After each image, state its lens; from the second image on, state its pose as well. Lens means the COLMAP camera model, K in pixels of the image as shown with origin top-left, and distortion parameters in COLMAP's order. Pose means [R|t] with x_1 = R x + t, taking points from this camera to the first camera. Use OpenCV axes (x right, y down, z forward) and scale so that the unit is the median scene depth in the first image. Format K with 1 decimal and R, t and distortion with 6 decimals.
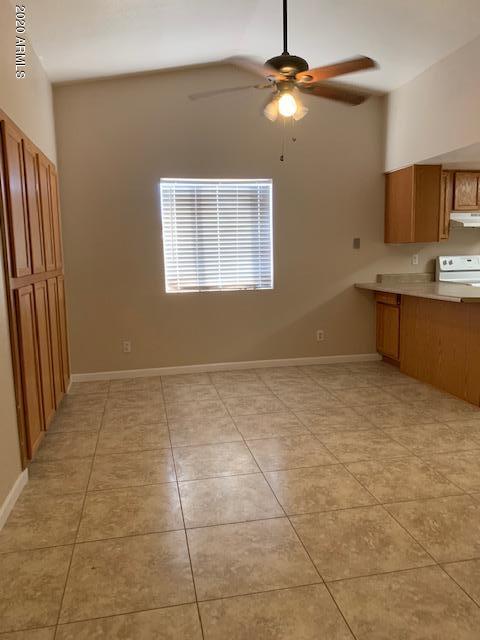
lens RADIAL K [[486.3, 0, 242.5], [0, 486.3, 319.8], [0, 0, 1]] dist [-0.012356, 0.004391]
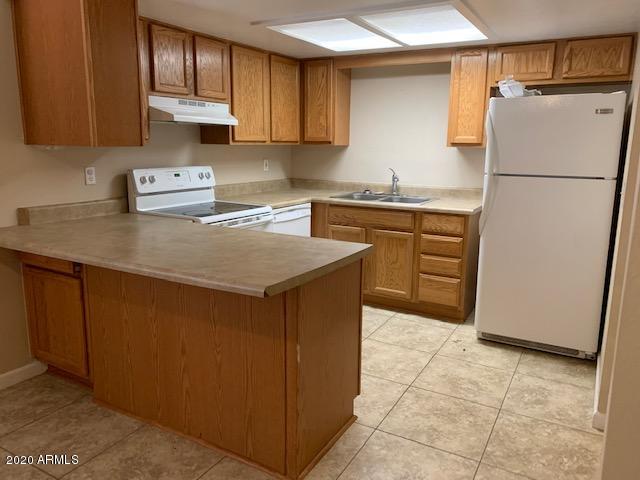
lens RADIAL K [[486.3, 0, 324.5], [0, 486.3, 235.4], [0, 0, 1]] dist [-0.012356, 0.004391]
pose [[0.650618, -0.107204, 0.751800, 0.112623], [0.075992, 0.994207, 0.076006, -0.081940], [-0.755593, 0.007679, 0.654996, 0.462423]]
